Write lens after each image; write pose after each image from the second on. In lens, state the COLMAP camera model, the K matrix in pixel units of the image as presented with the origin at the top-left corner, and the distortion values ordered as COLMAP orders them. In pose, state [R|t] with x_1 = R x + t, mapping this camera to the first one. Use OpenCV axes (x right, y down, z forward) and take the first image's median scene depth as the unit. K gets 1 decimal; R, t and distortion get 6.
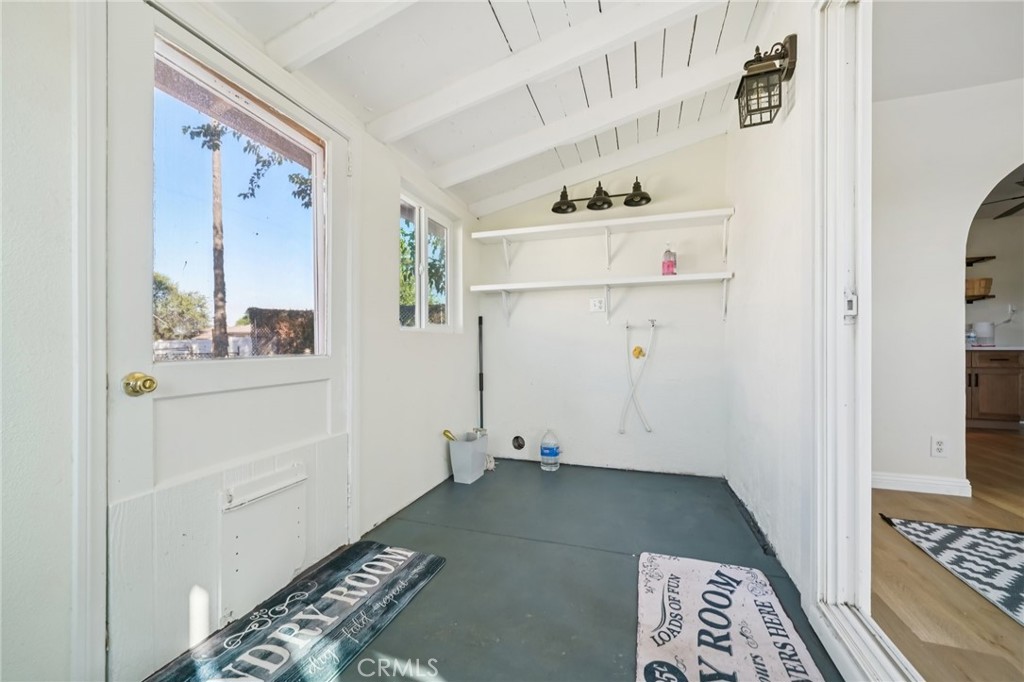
lens RADIAL K [[406.5, 0, 499.5], [0, 406.5, 347.7], [0, 0, 1]] dist [-0.002597, -0.000061]
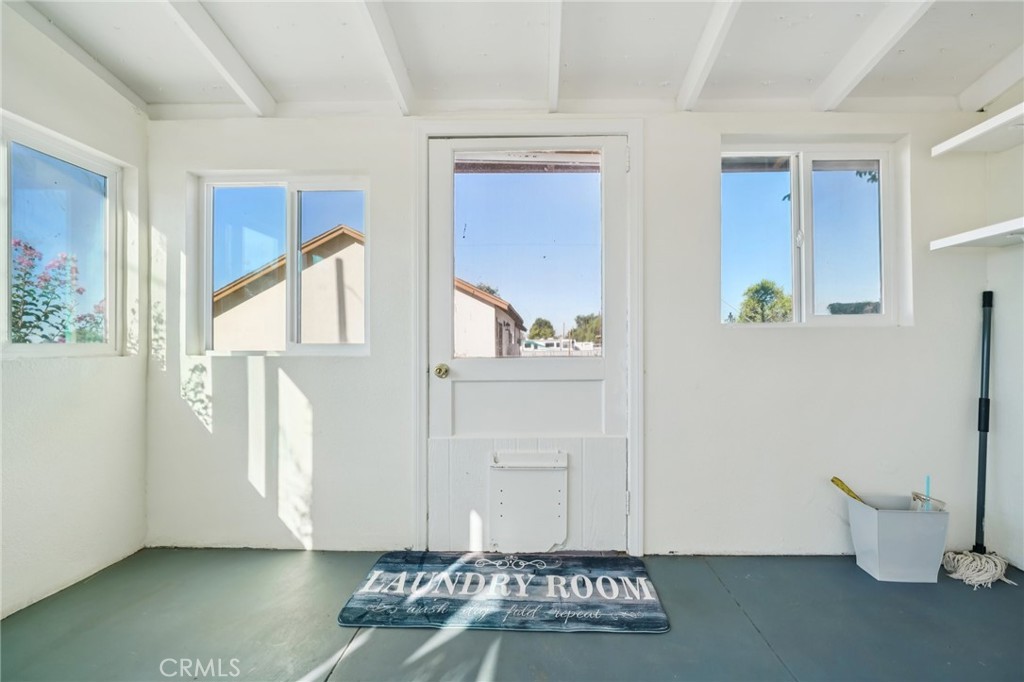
lens RADIAL K [[408.4, 0, 539.8], [0, 408.4, 343.2], [0, 0, 1]] dist [-0.002313, -0.000191]
pose [[0.320071, -0.003386, -0.947388, 0.507057], [-0.002833, 0.999986, -0.004531, -0.010442], [0.947389, 0.004134, 0.320056, 0.520782]]
